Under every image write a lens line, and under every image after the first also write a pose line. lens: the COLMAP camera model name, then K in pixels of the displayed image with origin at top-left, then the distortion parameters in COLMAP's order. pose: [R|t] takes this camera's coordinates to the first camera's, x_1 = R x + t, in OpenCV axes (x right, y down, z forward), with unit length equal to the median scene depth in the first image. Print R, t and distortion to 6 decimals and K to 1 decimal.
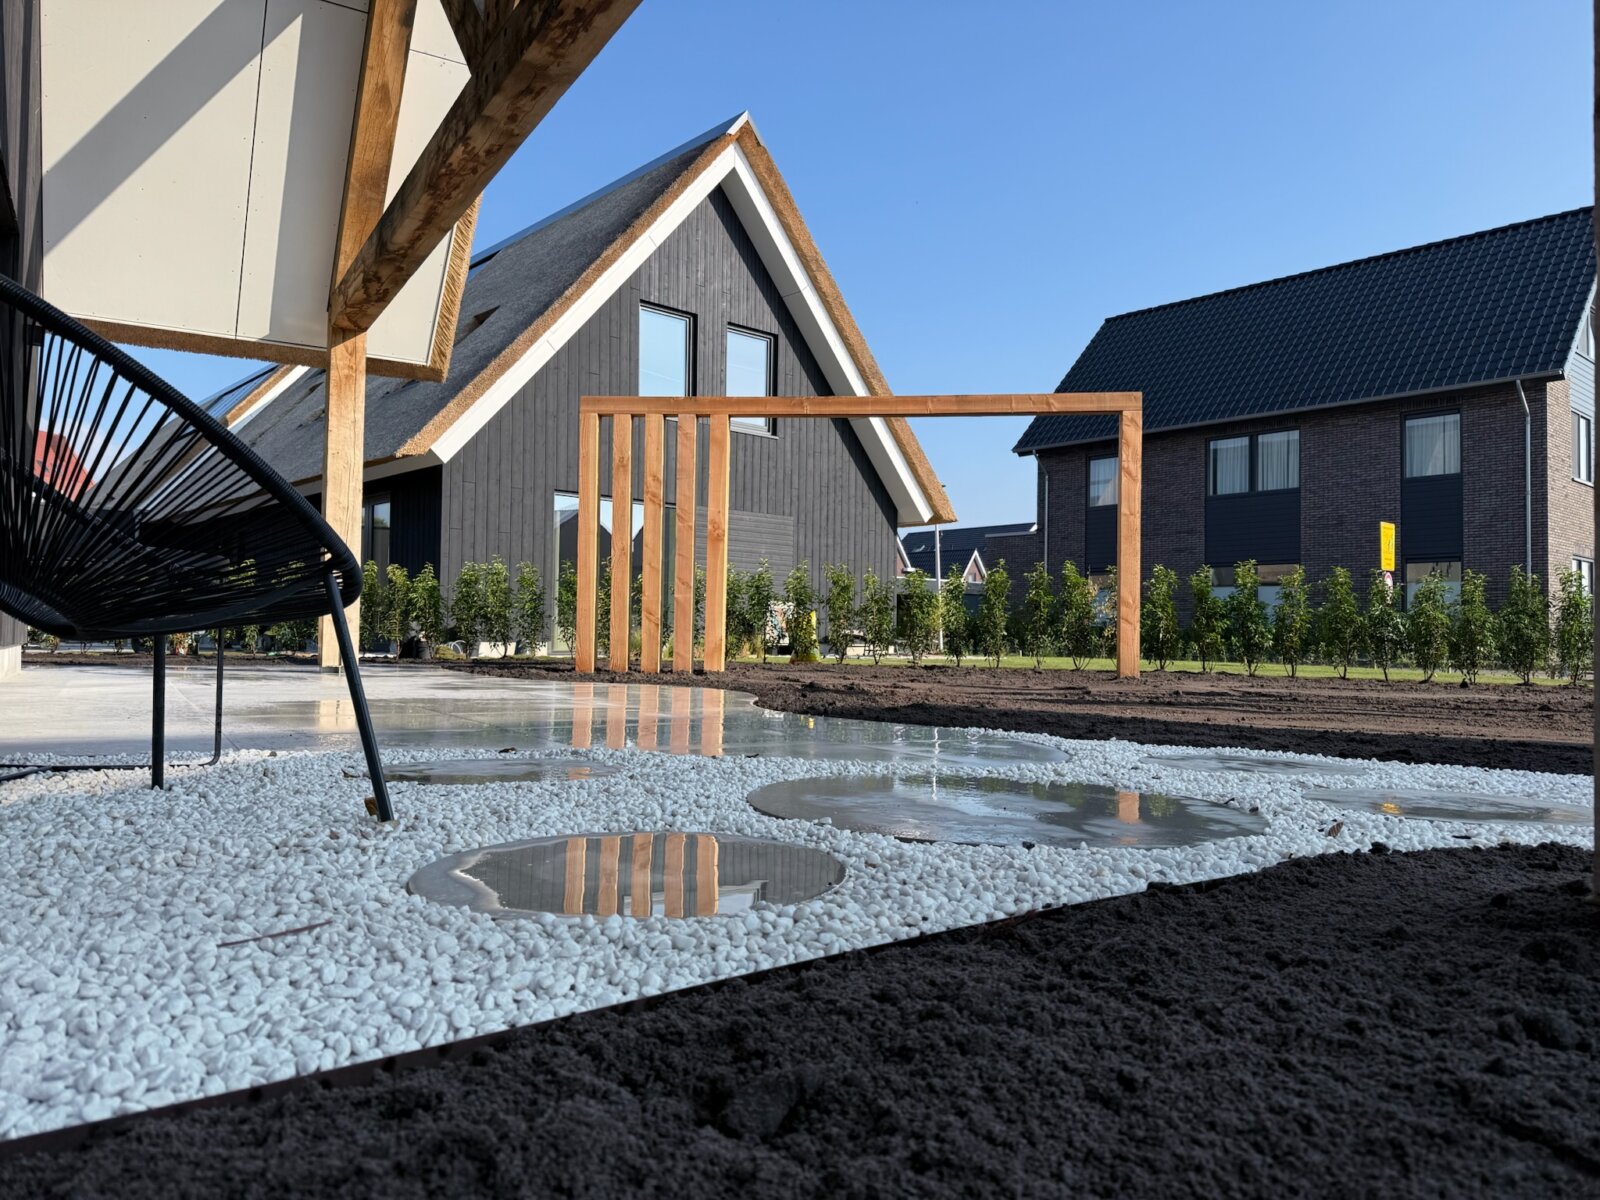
lens RADIAL K [[1106.2, 0, 800.0], [0, 1106.2, 600.0], [0, 0, 1]] dist [0.099410, -0.135362]
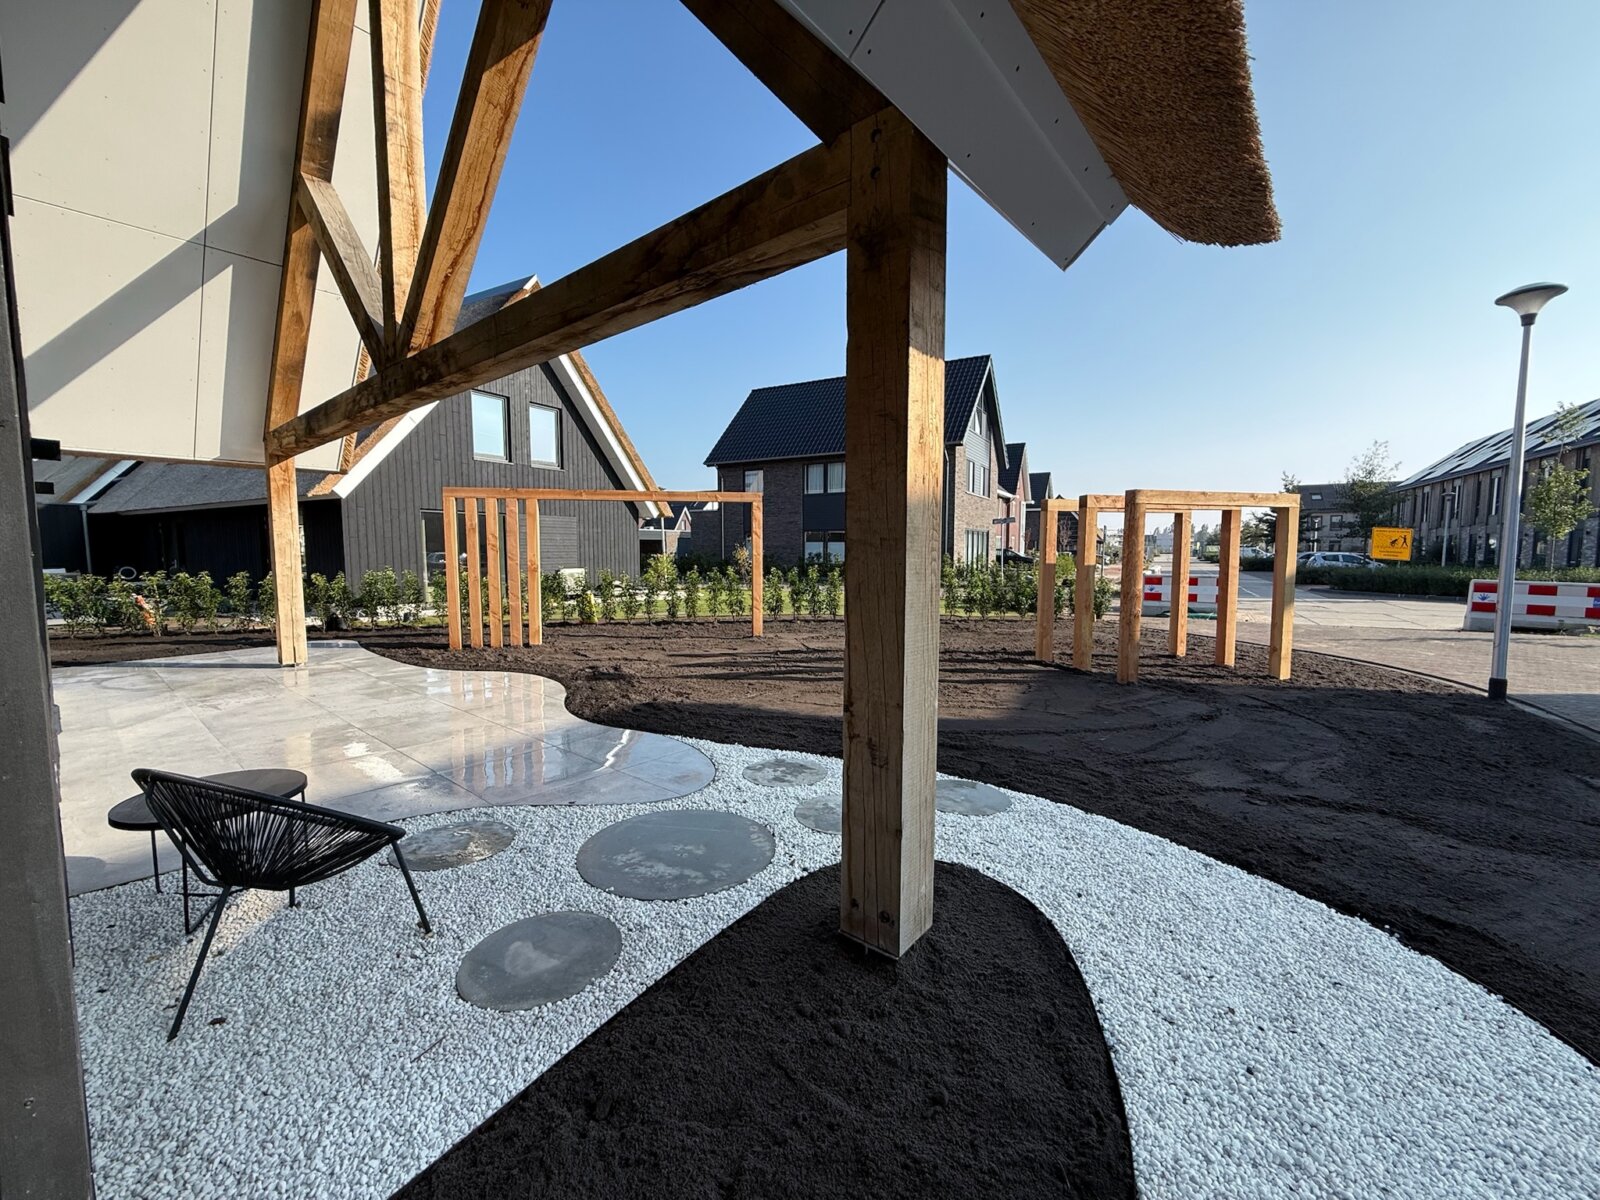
lens RADIAL K [[630.3, 0, 792.8], [0, 630.3, 603.5], [0, 0, 1]] dist [-0.003903, 0.000146]
pose [[0.948147, -0.042115, 0.315029, -0.001191], [0.003200, 0.992397, 0.123038, -0.079367], [-0.317815, -0.115650, 0.941073, -0.055320]]
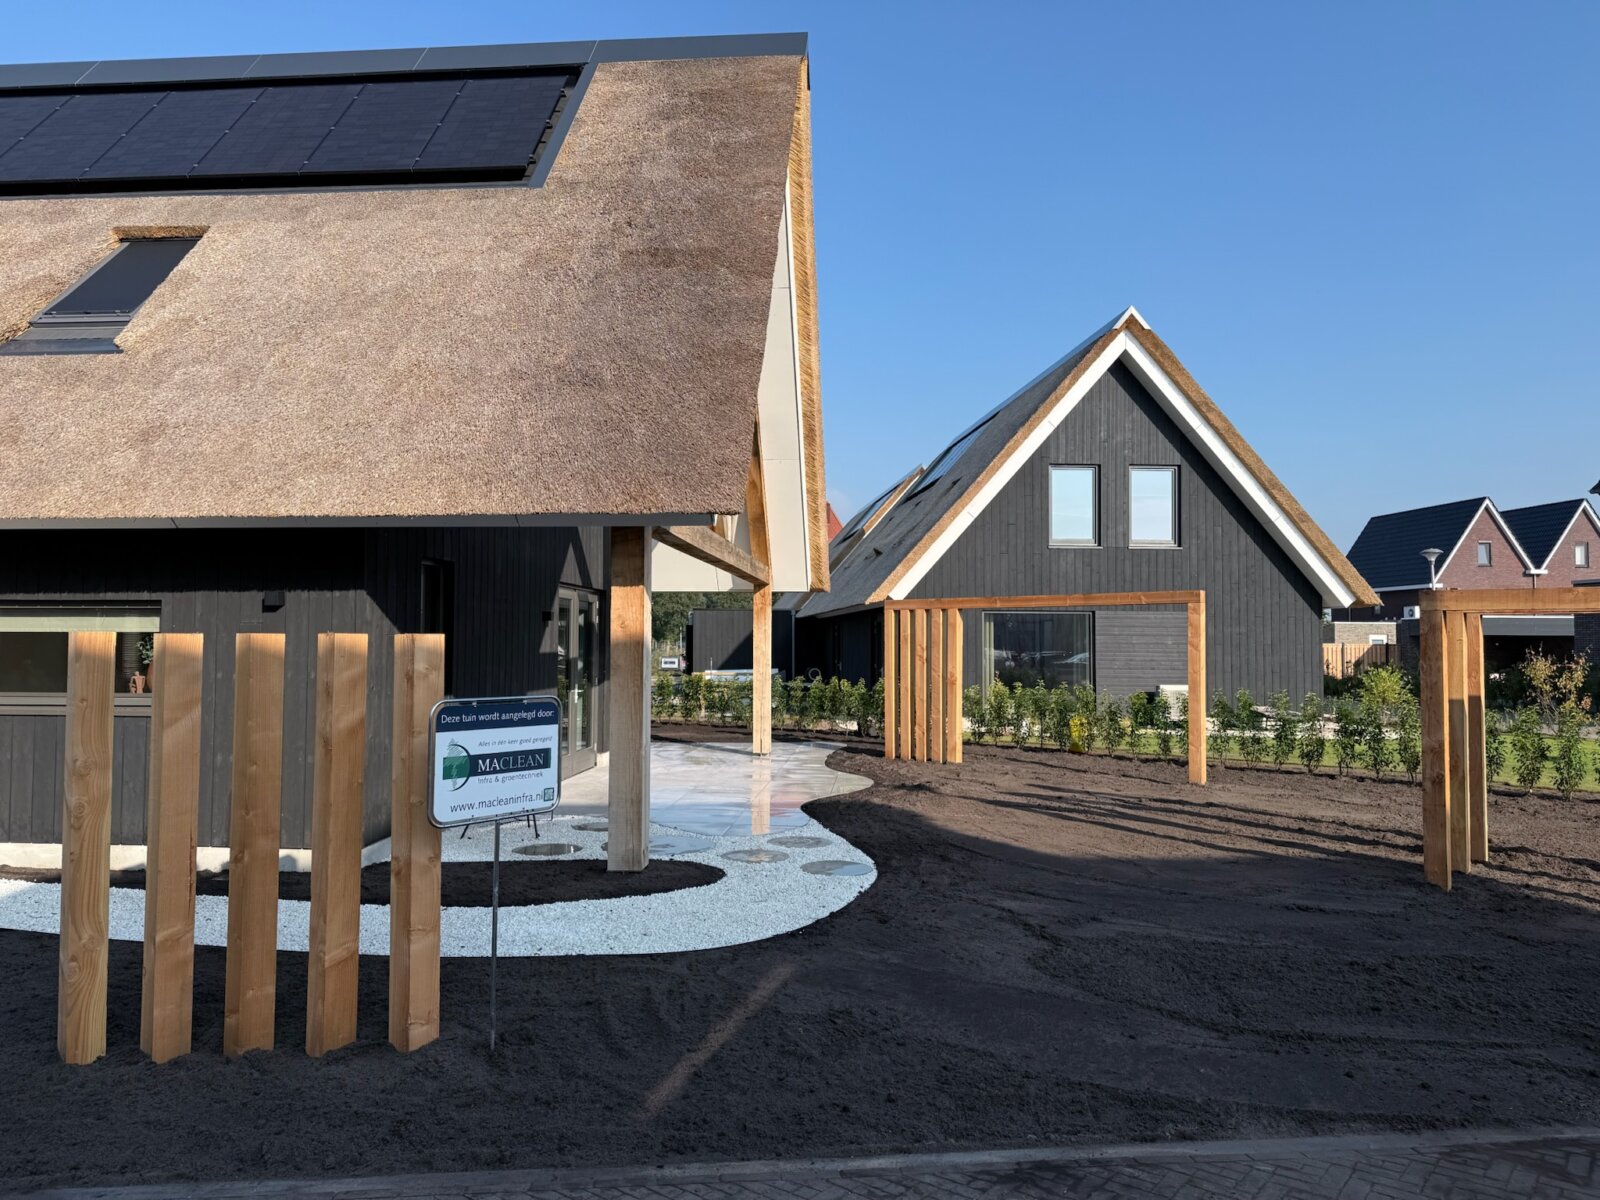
lens RADIAL K [[1106.2, 0, 800.0], [0, 1106.2, 600.0], [0, 0, 1]] dist [0.099410, -0.135362]
pose [[0.807994, -0.034740, -0.588166, 0.462634], [0.028183, 0.999396, -0.020313, -0.097106], [0.588517, -0.000163, 0.808485, -0.315906]]
